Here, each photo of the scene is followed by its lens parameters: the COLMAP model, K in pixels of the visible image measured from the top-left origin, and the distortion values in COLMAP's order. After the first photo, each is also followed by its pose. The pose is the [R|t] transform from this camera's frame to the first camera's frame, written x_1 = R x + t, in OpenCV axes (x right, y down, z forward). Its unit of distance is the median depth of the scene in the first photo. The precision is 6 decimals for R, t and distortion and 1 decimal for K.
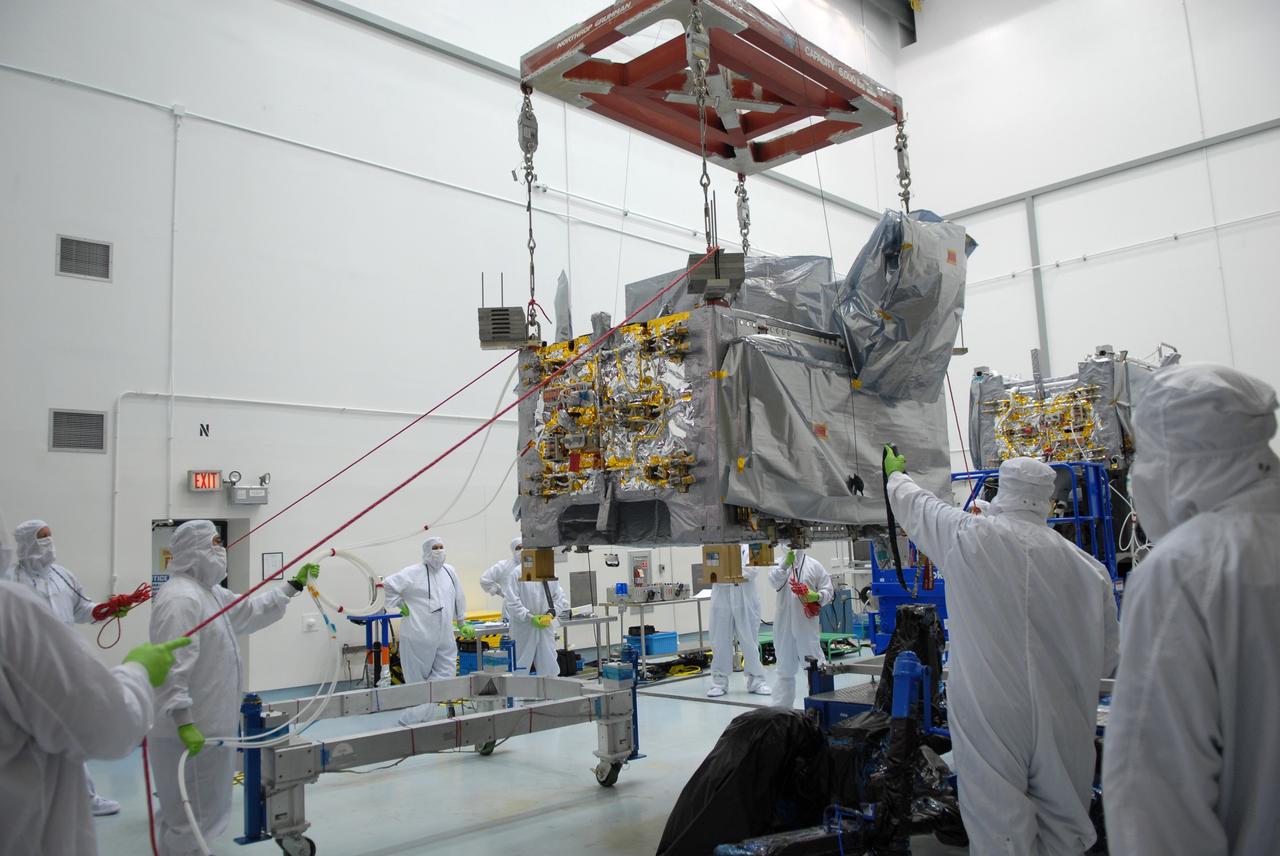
lens RADIAL K [[977.7, 0, 640.0], [0, 977.7, 428.0], [0, 0, 1]] dist [-0.013274, -0.010698]
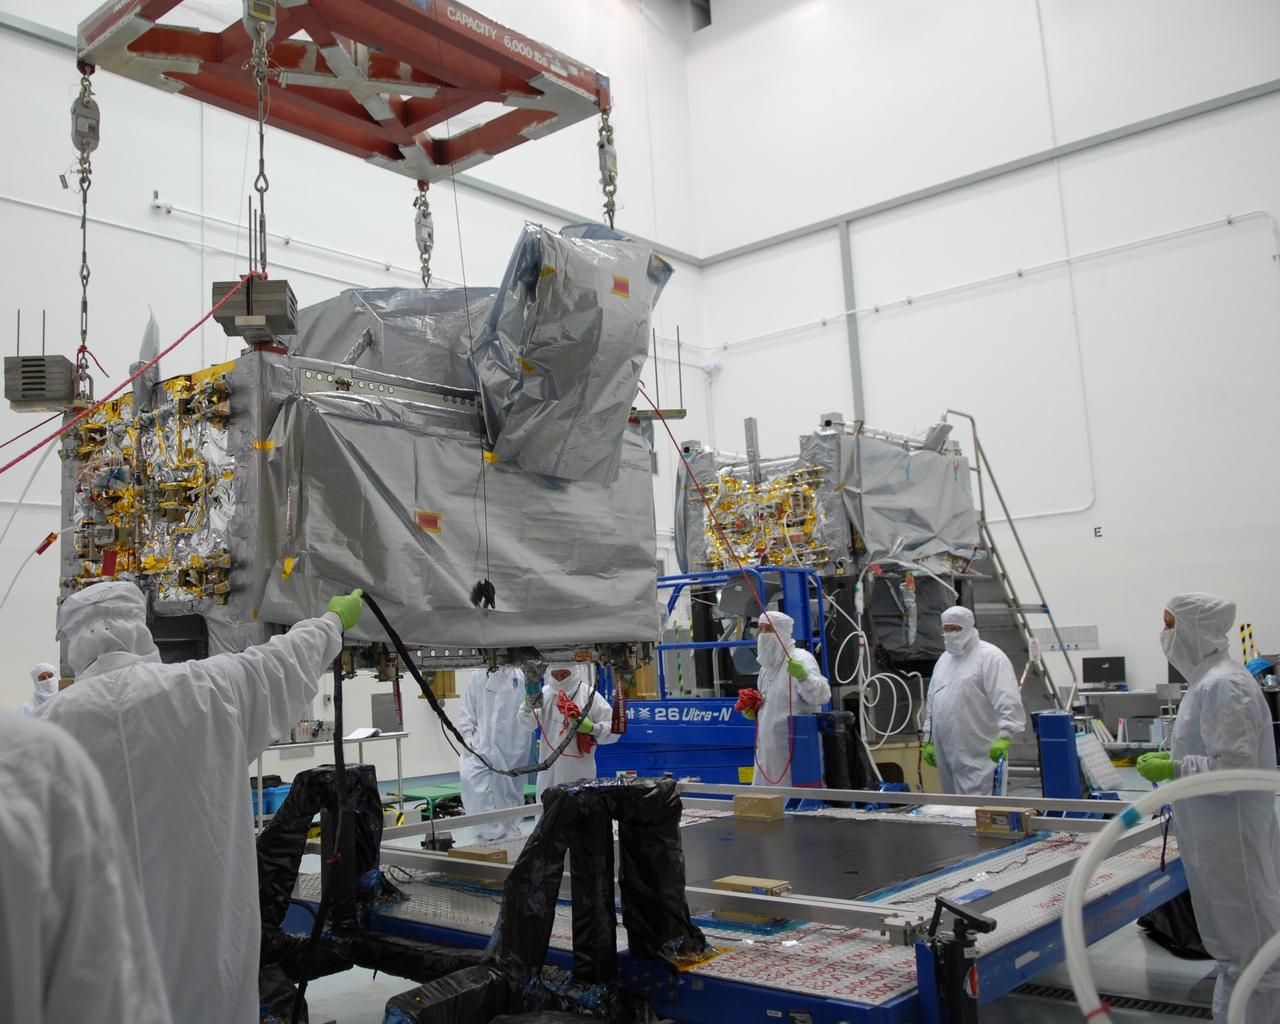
lens RADIAL K [[1220.6, 0, 530.7], [0, 1220.6, 562.5], [0, 0, 1]] dist [0.011063, -0.010881]
pose [[0.999063, 0.006170, 0.042846, 0.196317], [-0.007831, 0.999220, 0.038708, -0.003177], [-0.042574, -0.039007, 0.998332, 0.056440]]
